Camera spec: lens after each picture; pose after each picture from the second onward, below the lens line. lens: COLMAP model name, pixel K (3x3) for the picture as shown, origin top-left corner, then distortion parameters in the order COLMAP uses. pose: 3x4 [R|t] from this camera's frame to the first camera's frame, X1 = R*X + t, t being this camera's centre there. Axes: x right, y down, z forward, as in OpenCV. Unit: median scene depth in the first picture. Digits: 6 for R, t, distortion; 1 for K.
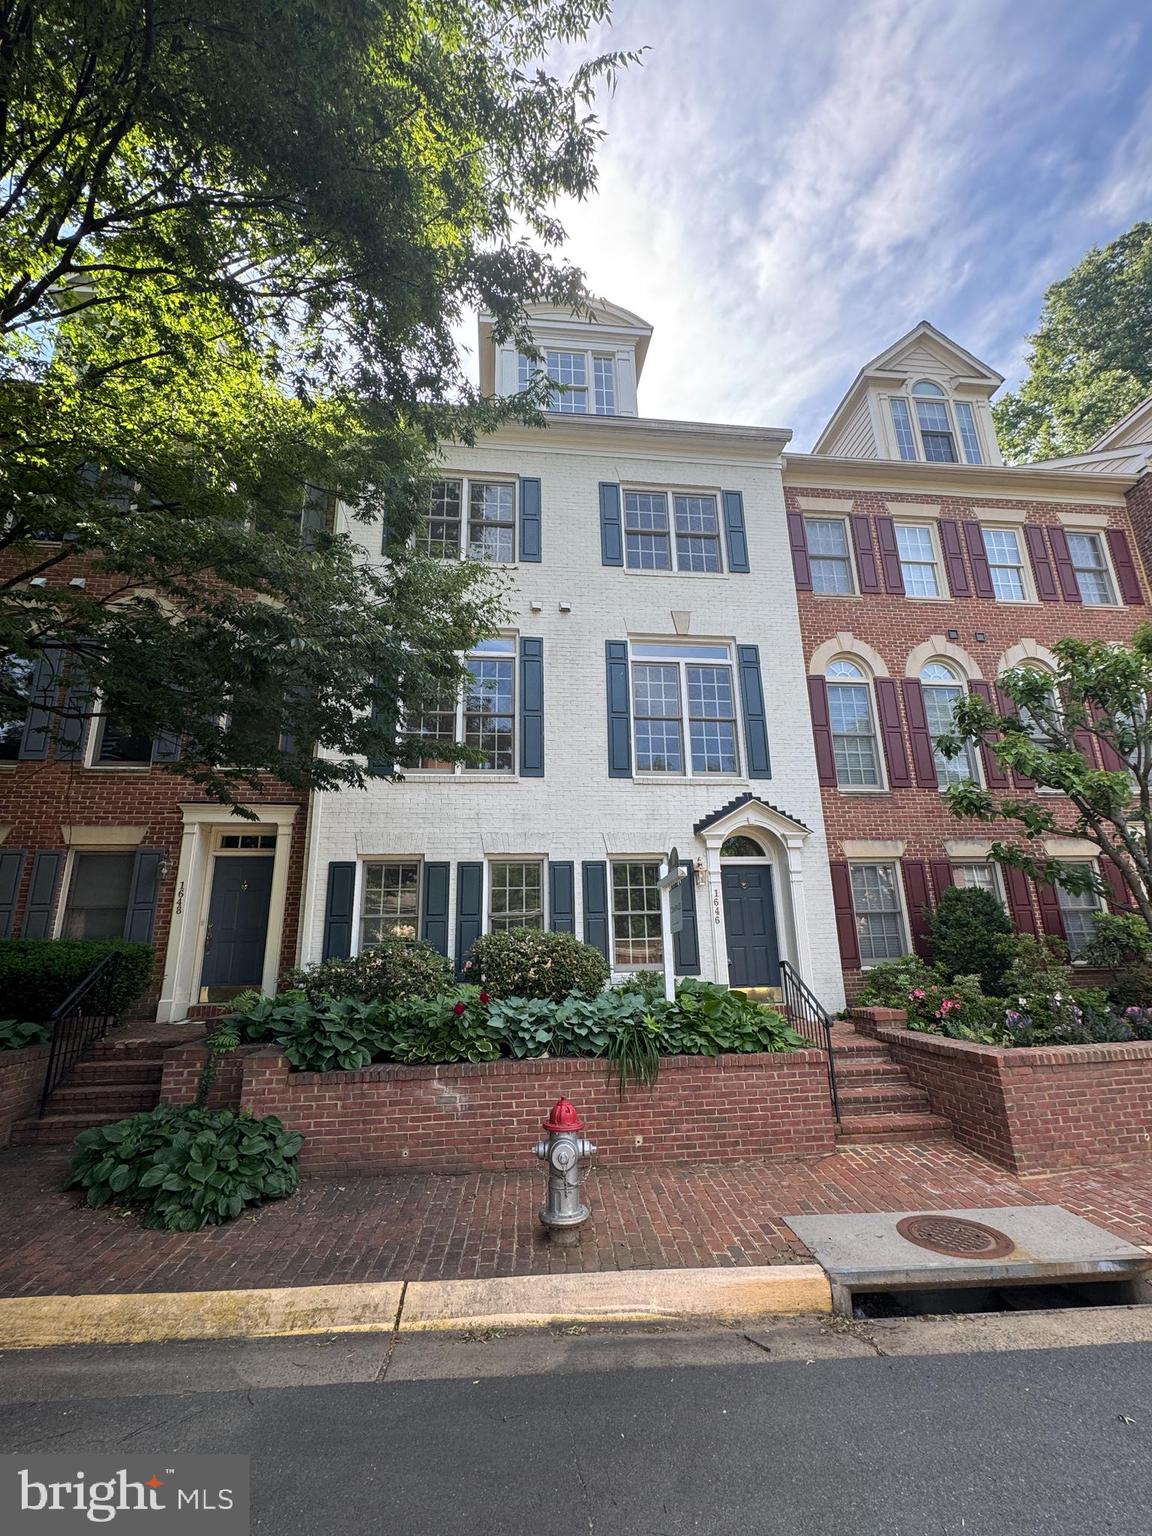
lens RADIAL K [[671.4, 0, 576.0], [0, 671.4, 768.0], [0, 0, 1]] dist [-0.000415, -0.000276]
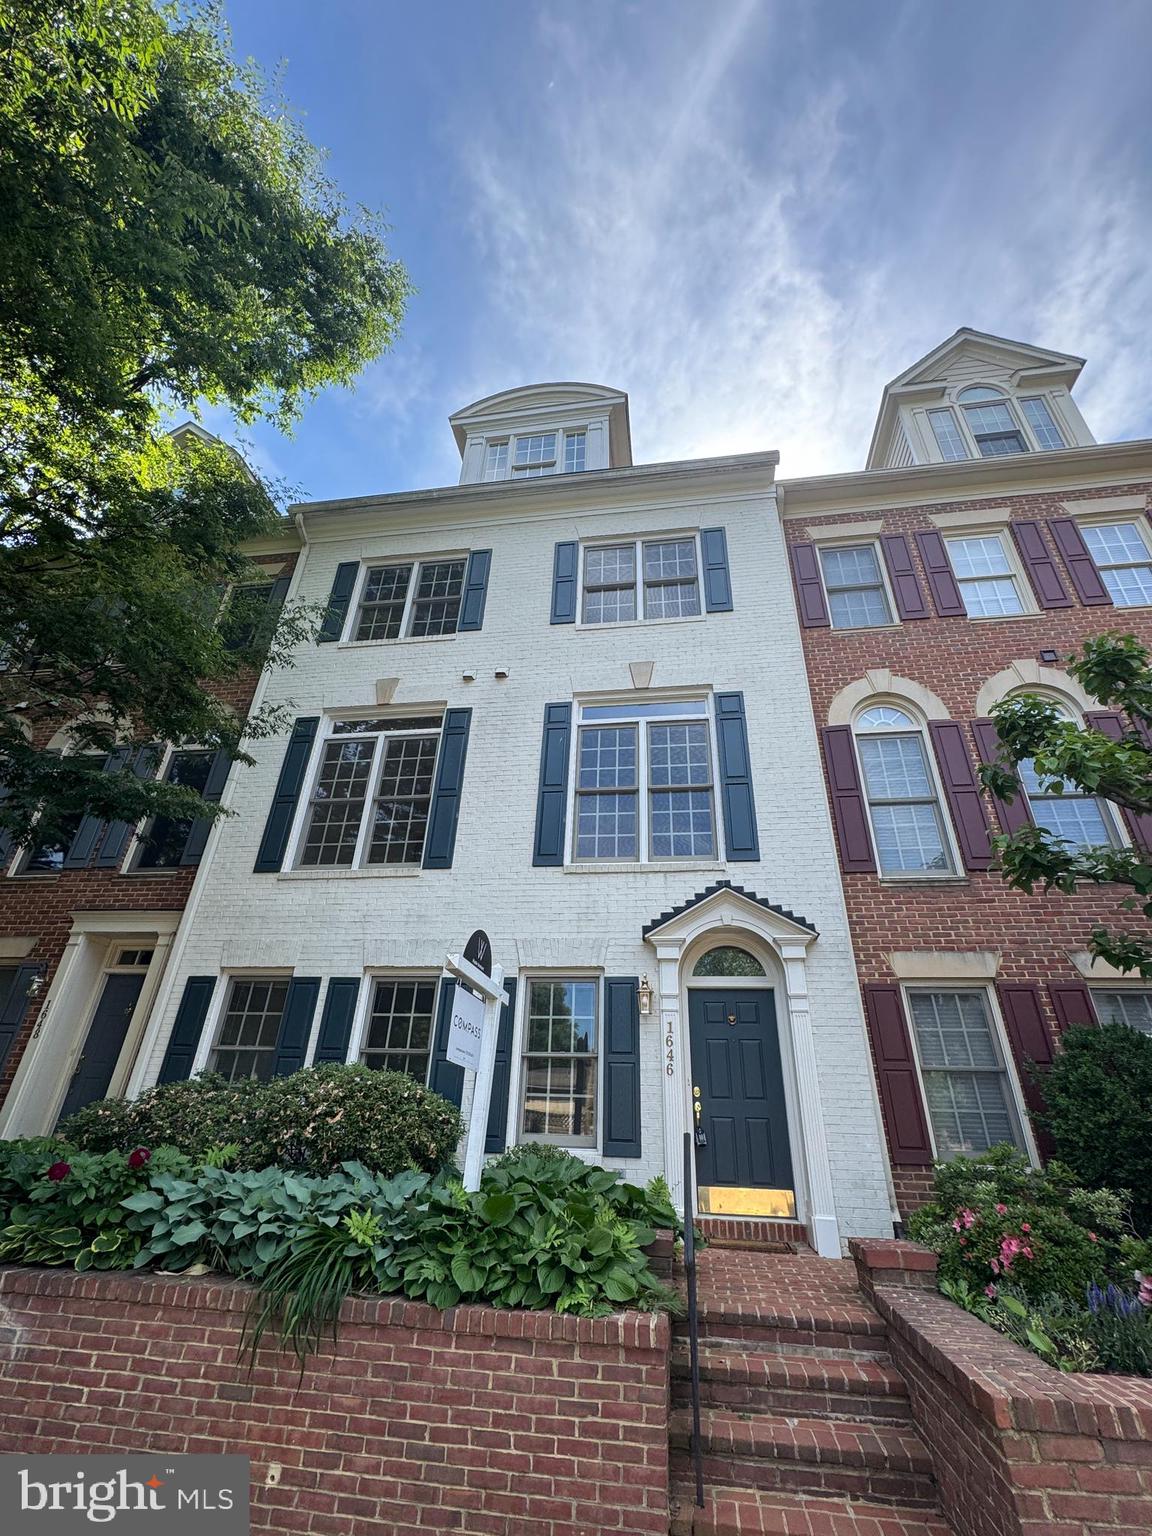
lens RADIAL K [[671.4, 0, 576.0], [0, 671.4, 768.0], [0, 0, 1]] dist [-0.000415, -0.000276]
pose [[0.961786, -0.082964, -0.260929, 0.294928], [0.019613, 0.971415, -0.236576, 0.084218], [0.273098, 0.222418, 0.935921, 0.261121]]
